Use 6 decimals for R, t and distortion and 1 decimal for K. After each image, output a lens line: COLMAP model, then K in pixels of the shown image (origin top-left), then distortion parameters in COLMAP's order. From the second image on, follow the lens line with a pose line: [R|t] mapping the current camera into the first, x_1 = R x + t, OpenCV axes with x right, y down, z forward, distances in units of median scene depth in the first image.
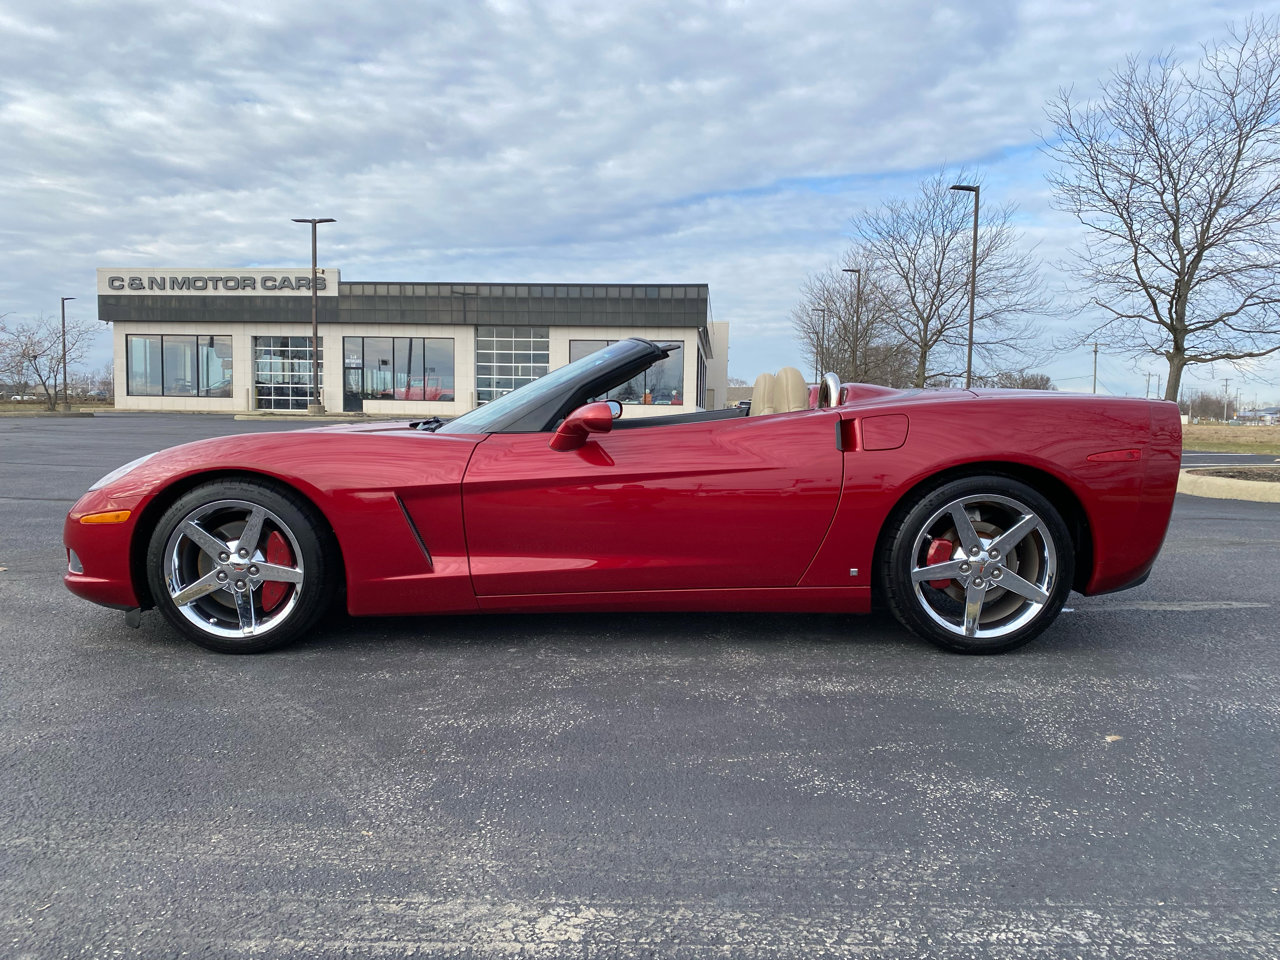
lens RADIAL K [[979.2, 0, 637.6], [0, 979.2, 483.7], [0, 0, 1]] dist [0.017270, -0.015514]
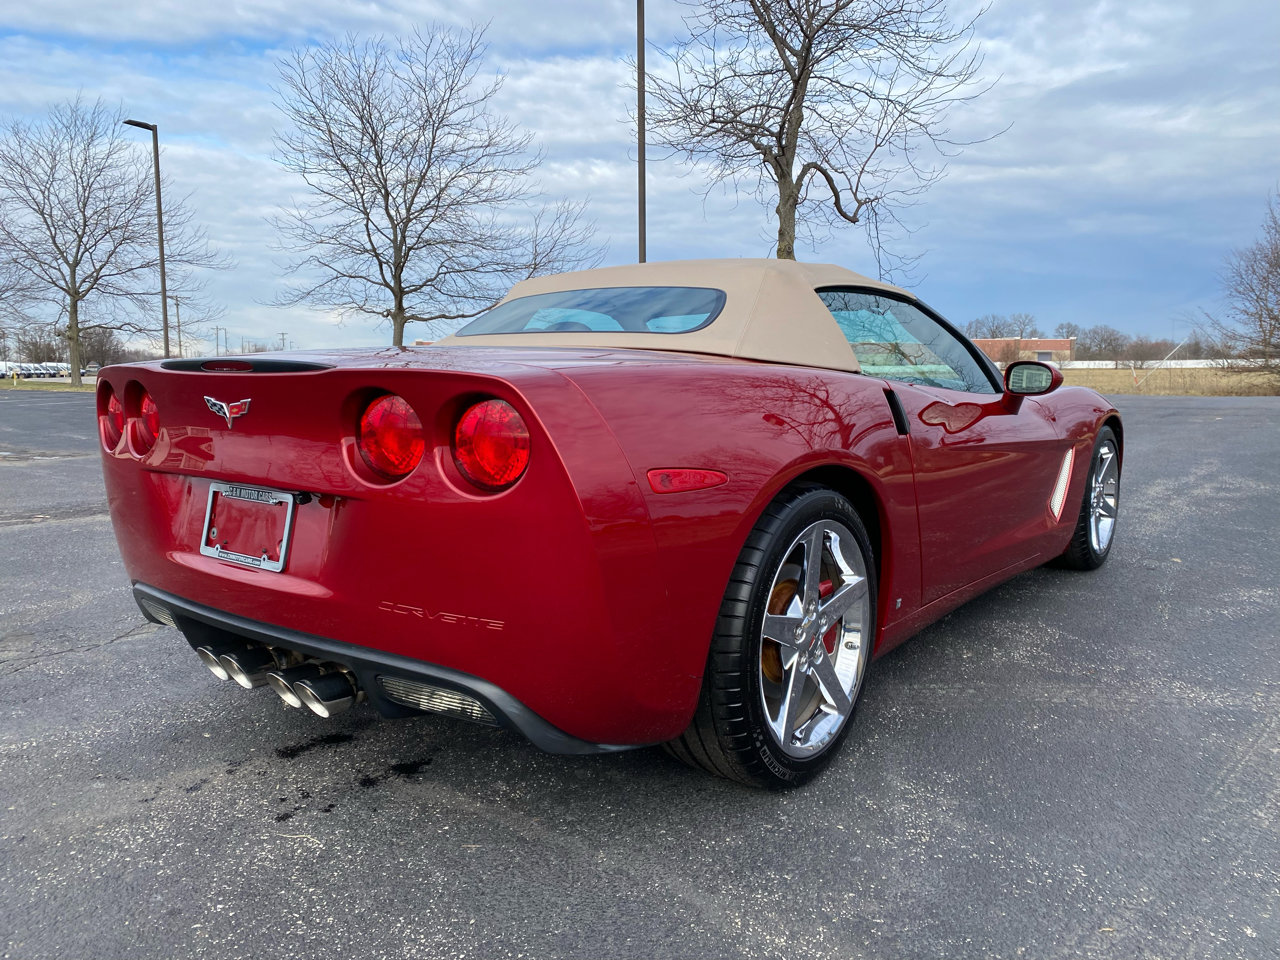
lens RADIAL K [[979.2, 0, 636.4], [0, 979.2, 467.5], [0, 0, 1]] dist [0.017270, -0.015514]
pose [[0.622326, -0.097968, 0.776604, -0.173212], [0.074058, 0.995056, 0.066180, -0.009470], [-0.779247, 0.016329, 0.626504, 0.085402]]
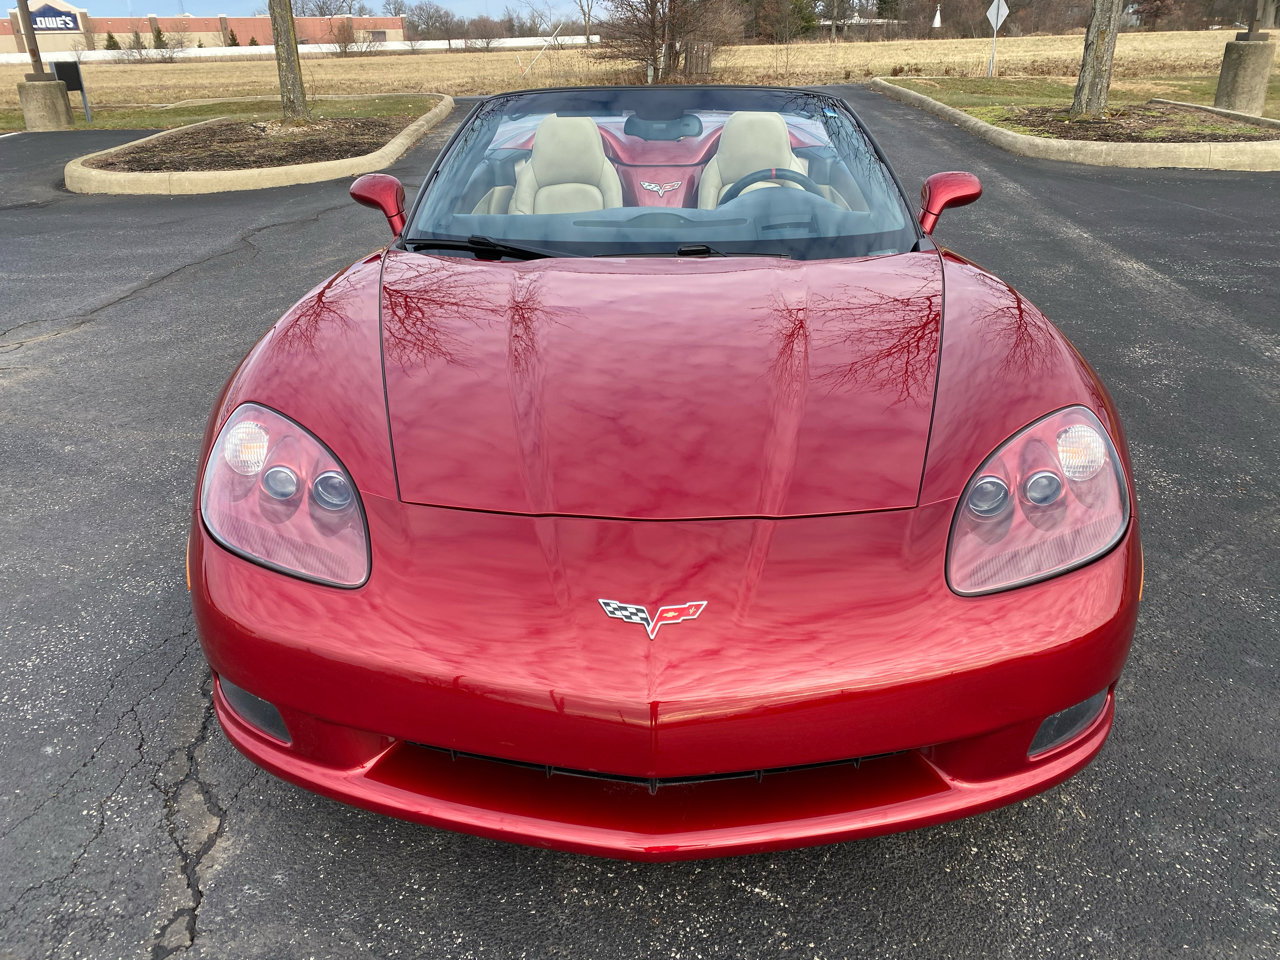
lens RADIAL K [[979.2, 0, 617.7], [0, 979.2, 463.9], [0, 0, 1]] dist [0.017270, -0.015514]
pose [[0.051791, -0.413014, 0.909251, -0.164706], [0.101266, 0.907952, 0.406655, -0.039496], [-0.993510, 0.071016, 0.088848, 0.203085]]
